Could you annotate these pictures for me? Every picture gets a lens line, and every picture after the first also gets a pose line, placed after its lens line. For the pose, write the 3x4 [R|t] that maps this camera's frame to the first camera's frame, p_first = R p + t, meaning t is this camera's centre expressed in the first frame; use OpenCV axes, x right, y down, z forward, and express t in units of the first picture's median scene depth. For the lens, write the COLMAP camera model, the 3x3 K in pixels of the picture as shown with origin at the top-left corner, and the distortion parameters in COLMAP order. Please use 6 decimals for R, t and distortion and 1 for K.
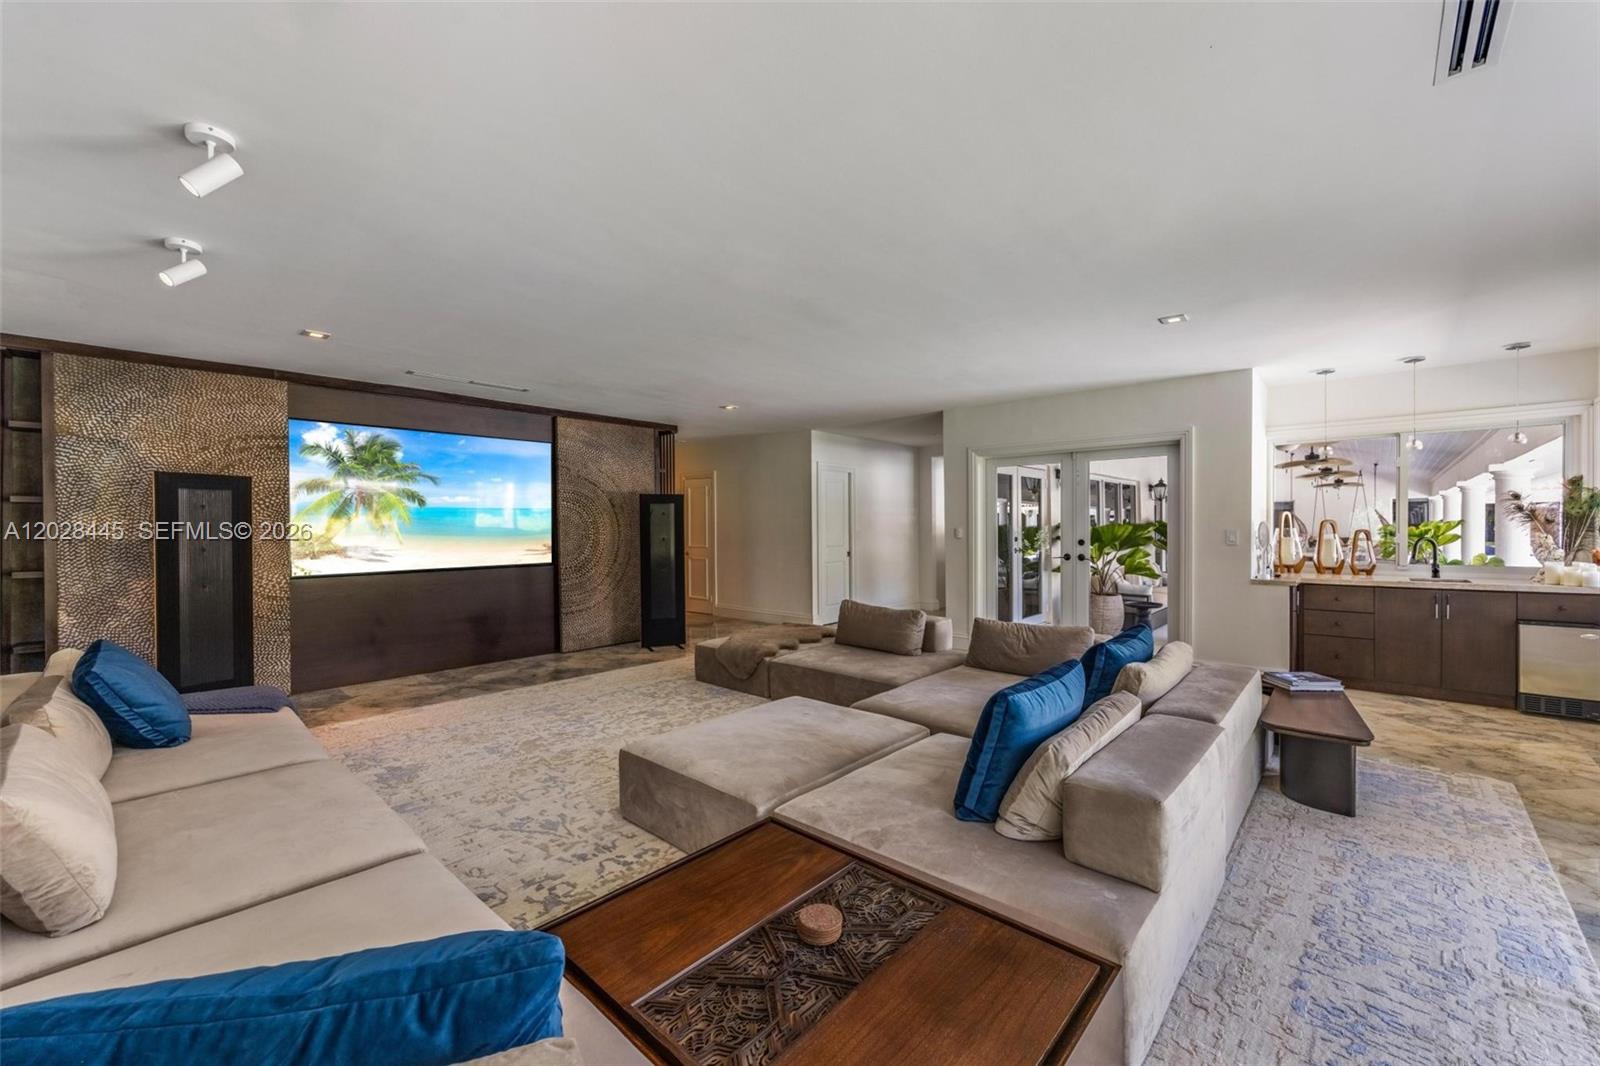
lens RADIAL K [[633.4, 0, 787.2], [0, 633.4, 533.3], [0, 0, 1]] dist [-0.006237, 0.000996]
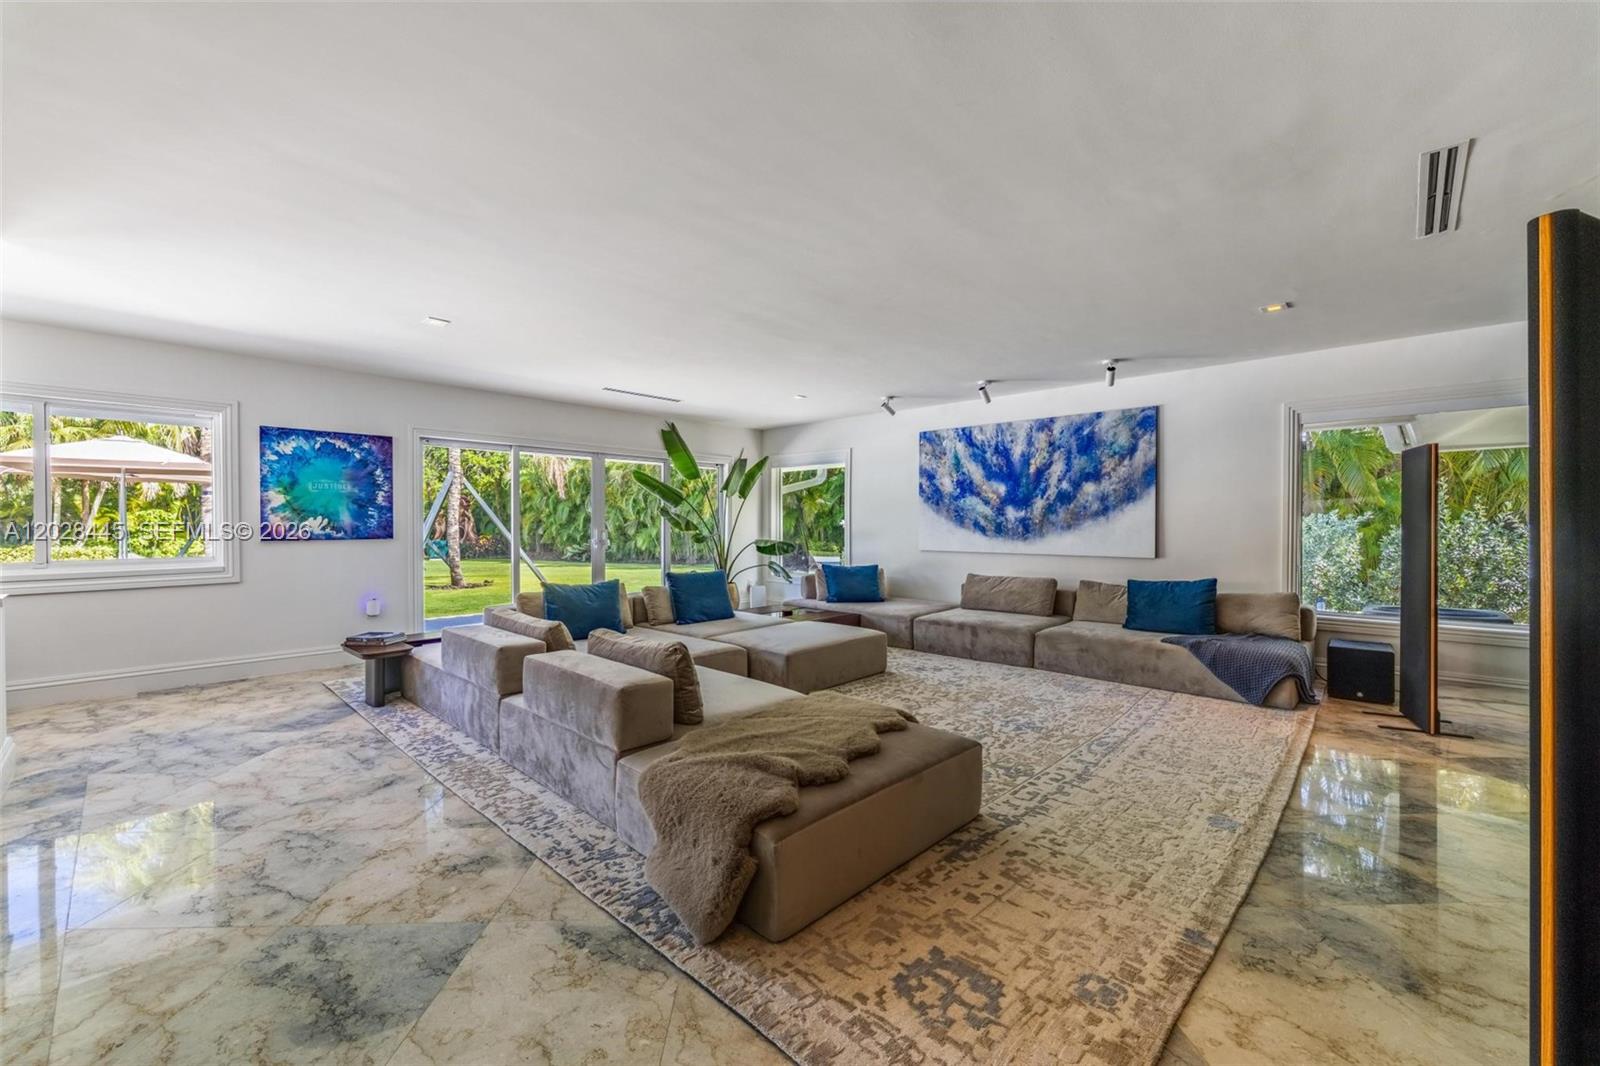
lens RADIAL K [[633.4, 0, 797.2], [0, 633.4, 524.9], [0, 0, 1]] dist [-0.006237, 0.000996]
pose [[-0.999961, 0.008560, -0.002210, -0.003663], [0.008531, 0.999883, 0.012736, 0.000866], [0.002319, 0.012716, -0.999916, 1.511360]]
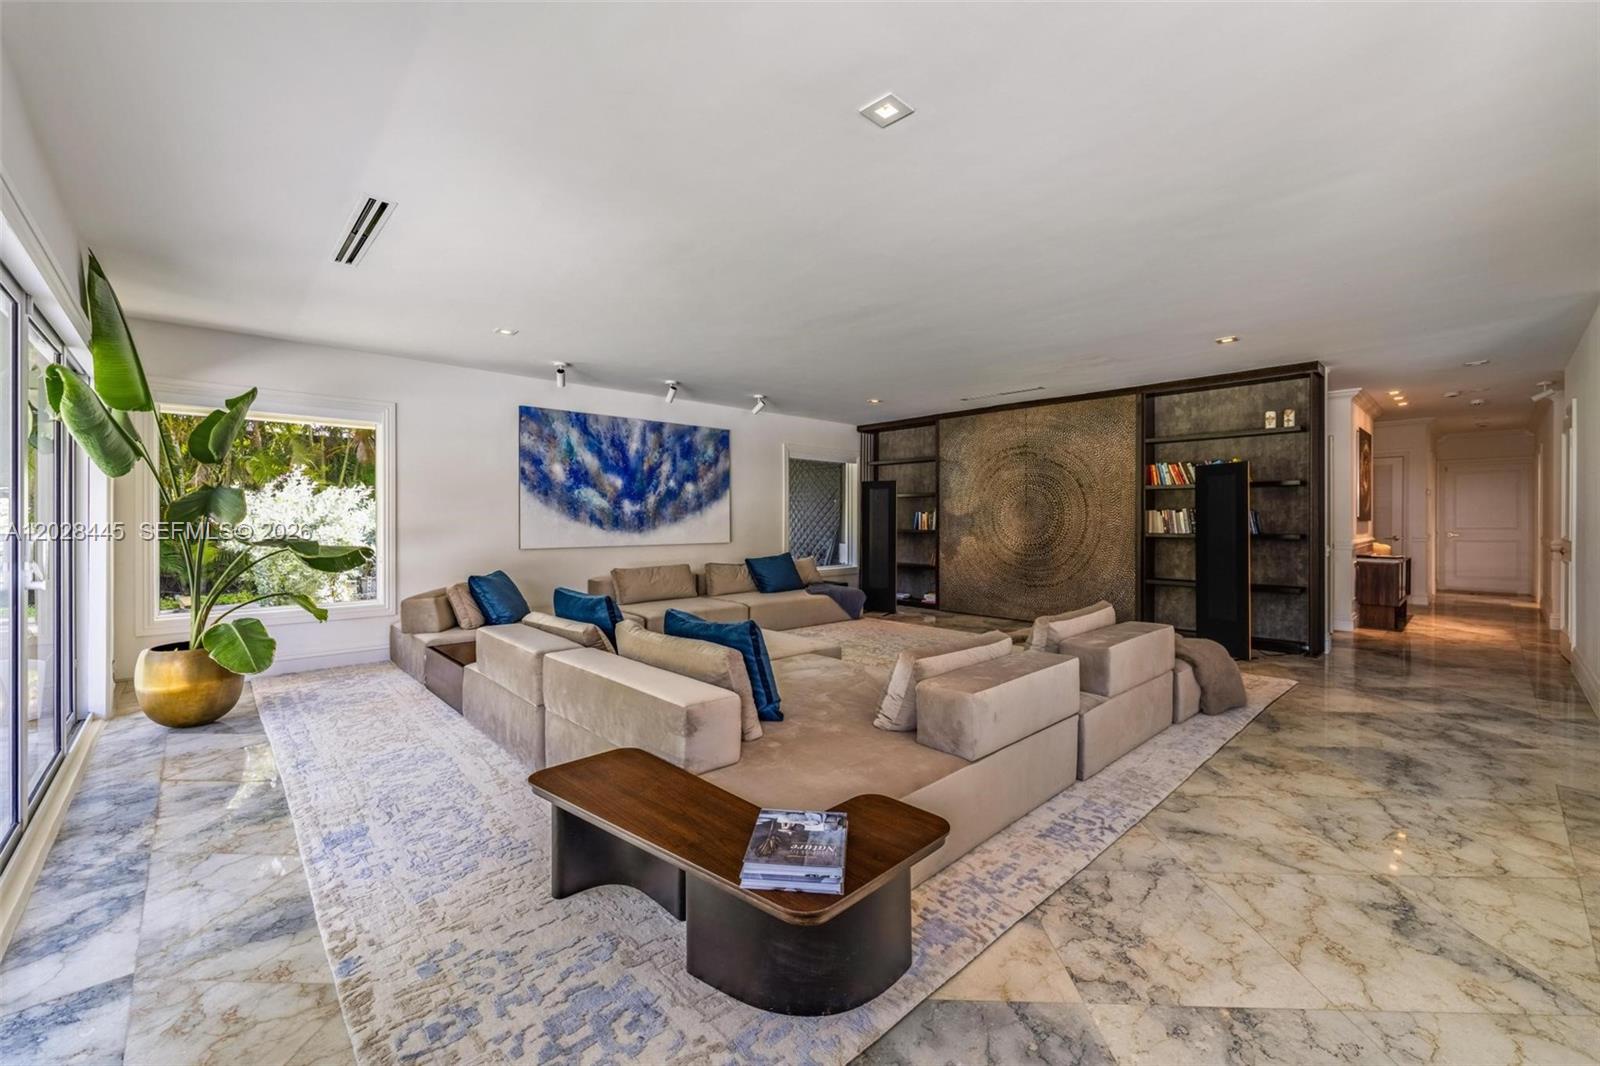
lens RADIAL K [[633.4, 0, 793.9], [0, 633.4, 523.1], [0, 0, 1]] dist [-0.006237, 0.000996]
pose [[-0.080917, 0.017312, -0.996571, 0.829332], [-0.012369, 0.999755, 0.018372, 0.003184], [0.996644, 0.013813, -0.080683, 0.706252]]
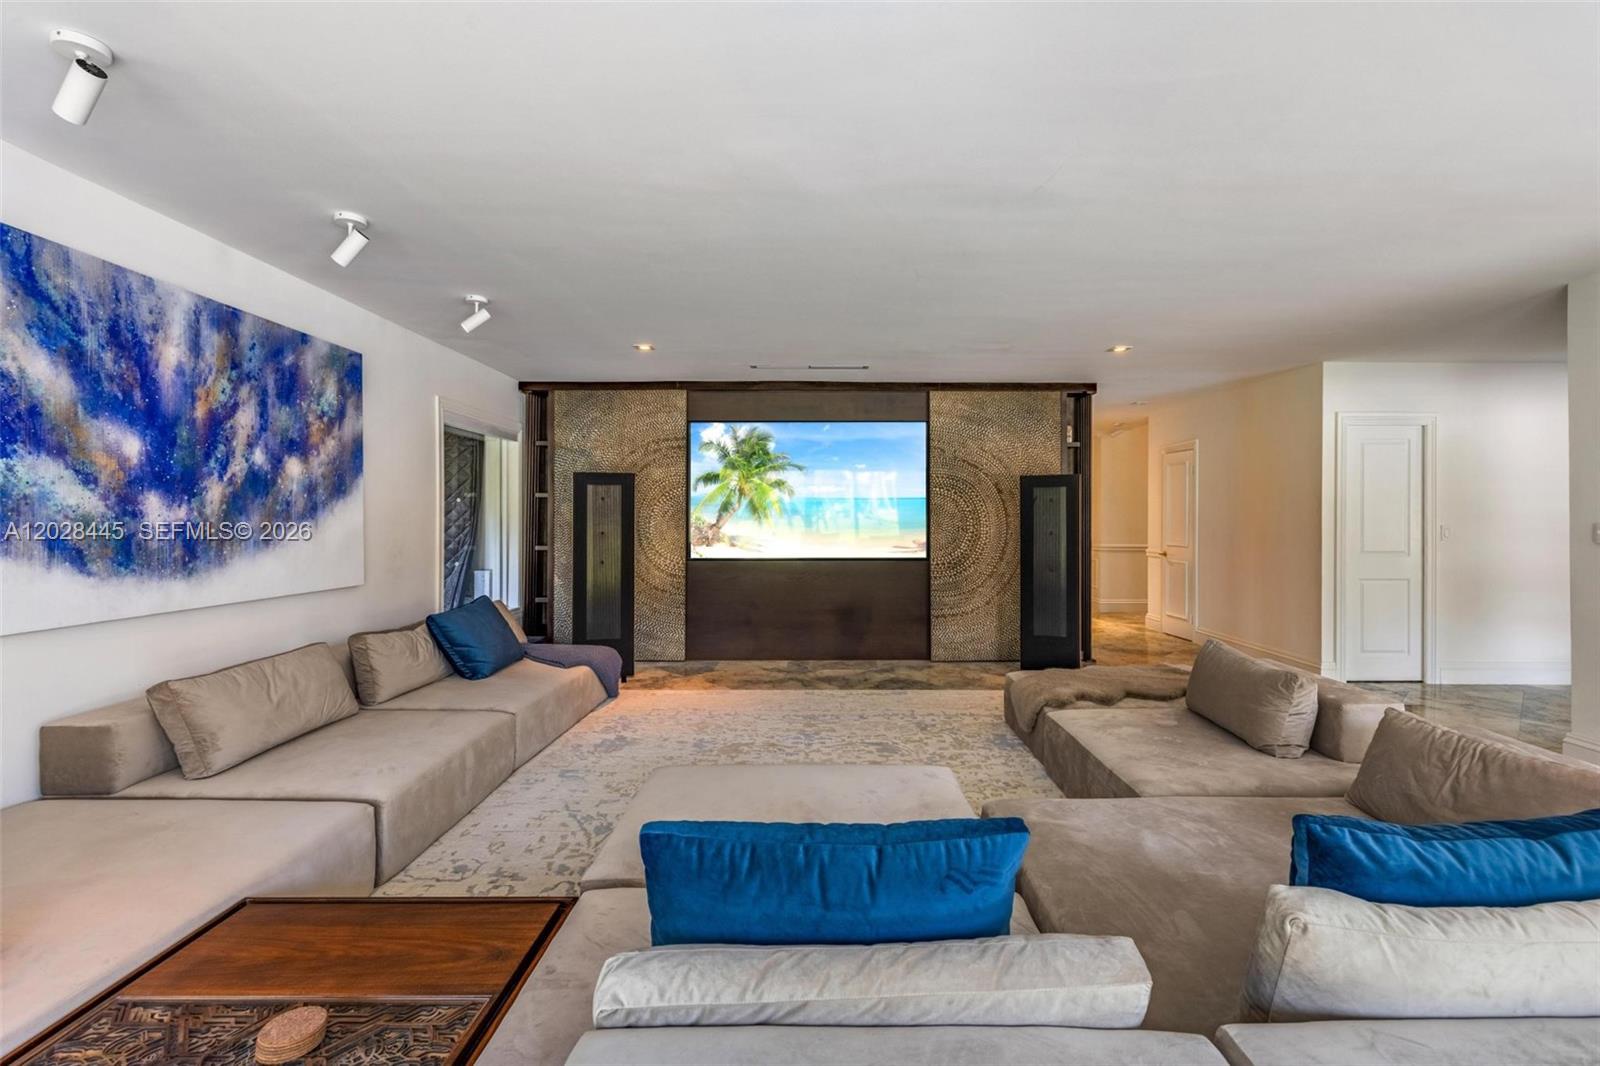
lens RADIAL K [[722.7, 0, 821.7], [0, 722.7, 521.0], [0, 0, 1]] dist [-0.012359, 0.001775]
pose [[0.688778, 0.008673, -0.724920, 0.327962], [-0.013591, 0.999907, -0.000950, -0.001376], [0.724845, 0.010506, 0.688832, 0.256338]]
